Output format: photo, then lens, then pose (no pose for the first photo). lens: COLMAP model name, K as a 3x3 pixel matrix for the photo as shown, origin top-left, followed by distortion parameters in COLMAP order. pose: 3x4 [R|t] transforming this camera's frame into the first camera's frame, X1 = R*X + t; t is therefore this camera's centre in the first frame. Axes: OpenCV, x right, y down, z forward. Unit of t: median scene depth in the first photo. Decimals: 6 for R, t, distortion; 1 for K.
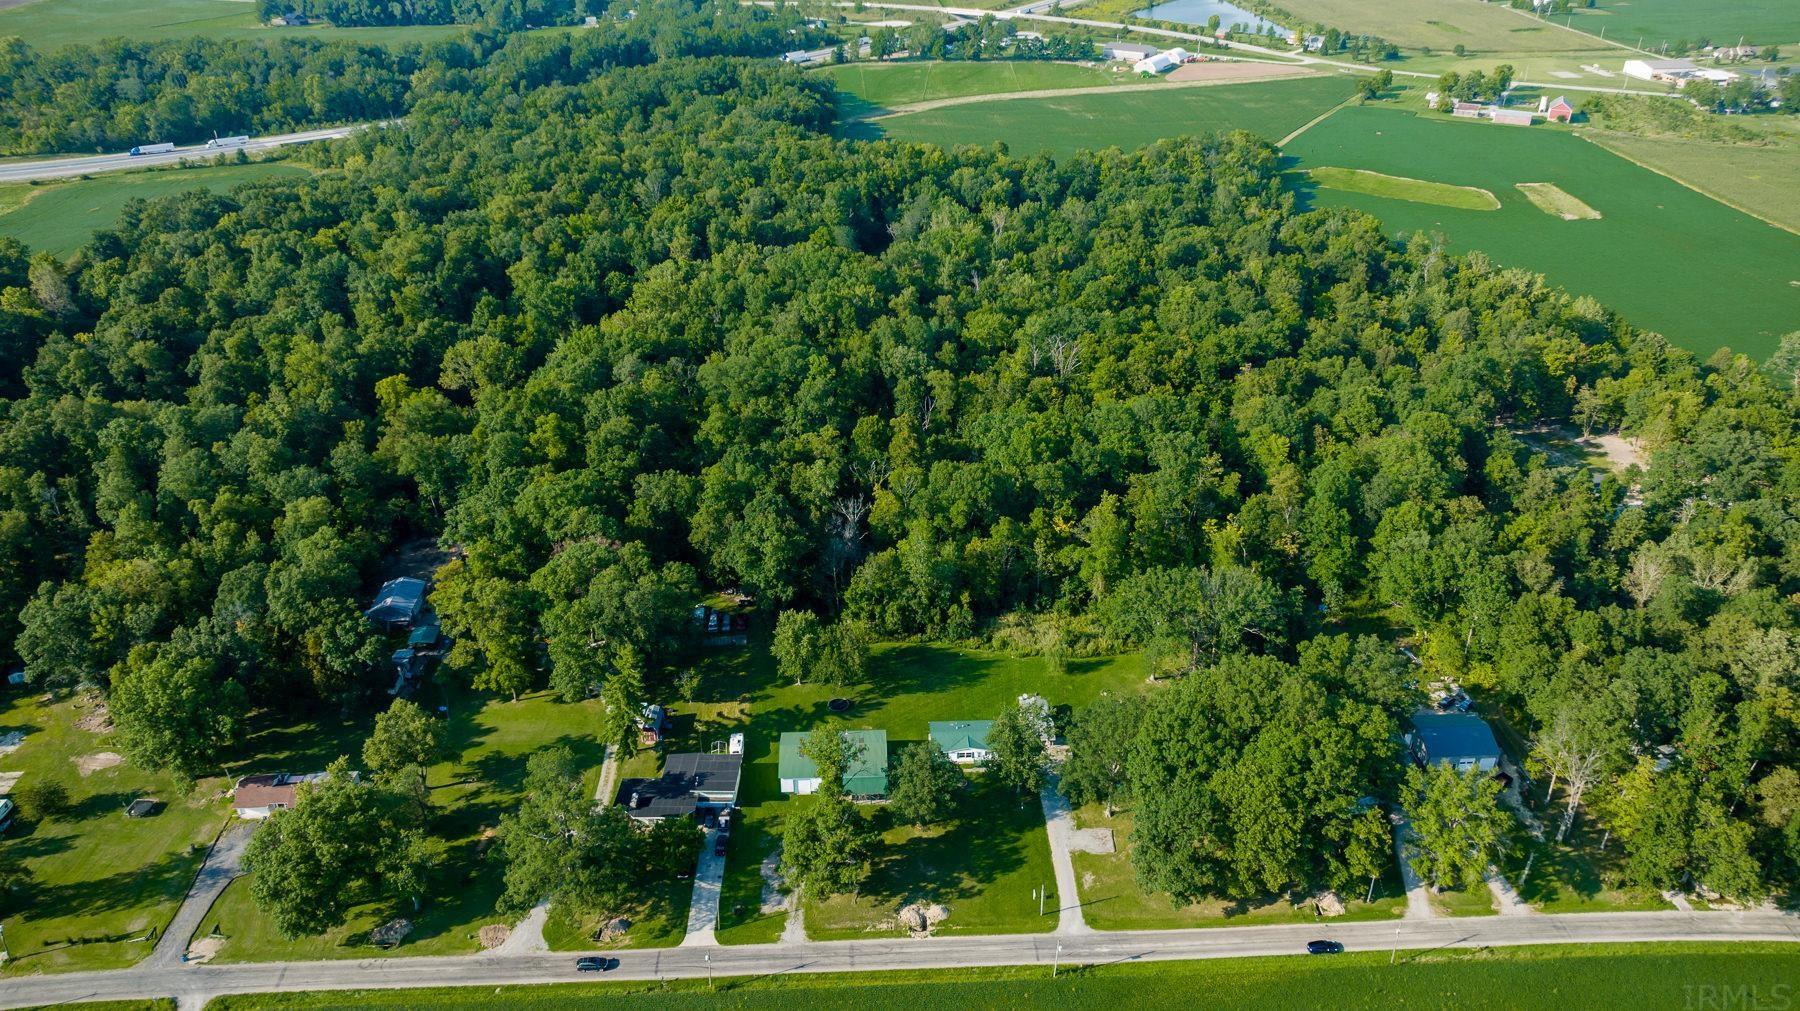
lens RADIAL K [[1194.9, 0, 900.0], [0, 1194.9, 505.5], [0, 0, 1]] dist [-0.025264, -0.001112]
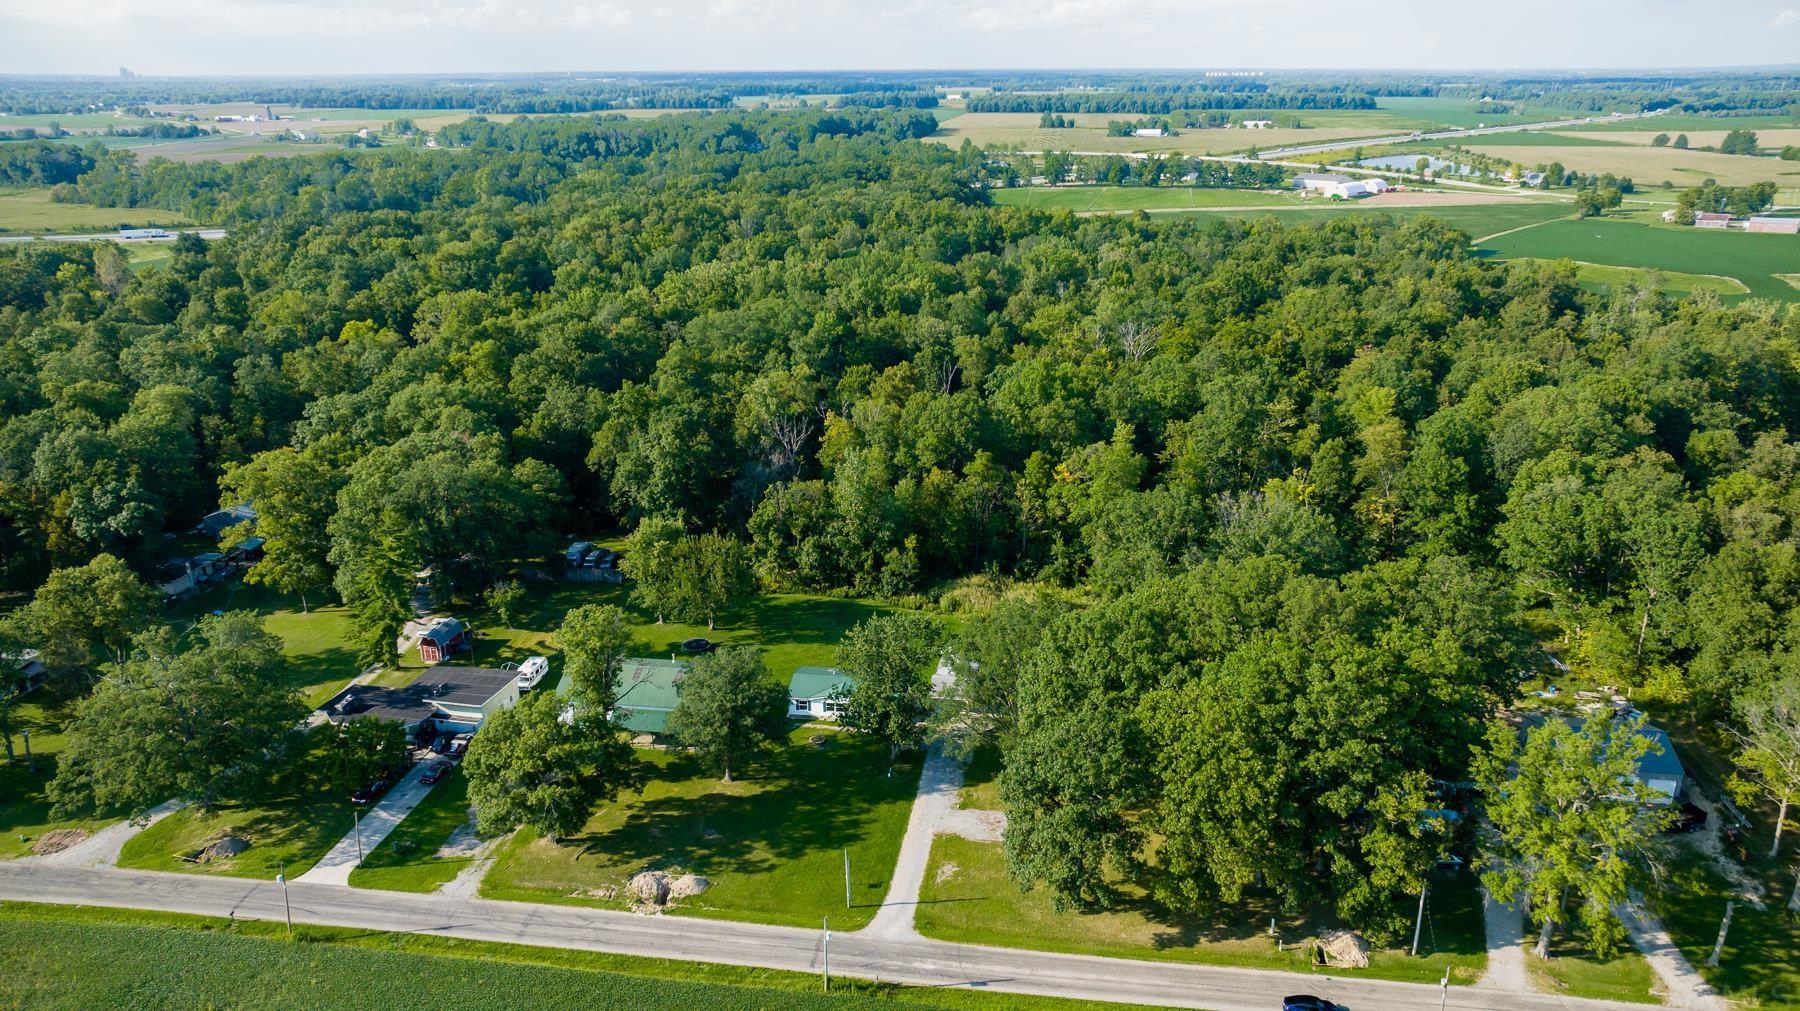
lens RADIAL K [[1217.8, 0, 900.0], [0, 1217.8, 505.5], [0, 0, 1]] dist [-0.051427, 0.056418]
pose [[0.983961, 0.058592, -0.168485, 0.233905], [-0.084380, 0.985044, -0.150225, 0.227442], [0.157163, 0.162033, 0.974190, 0.355076]]
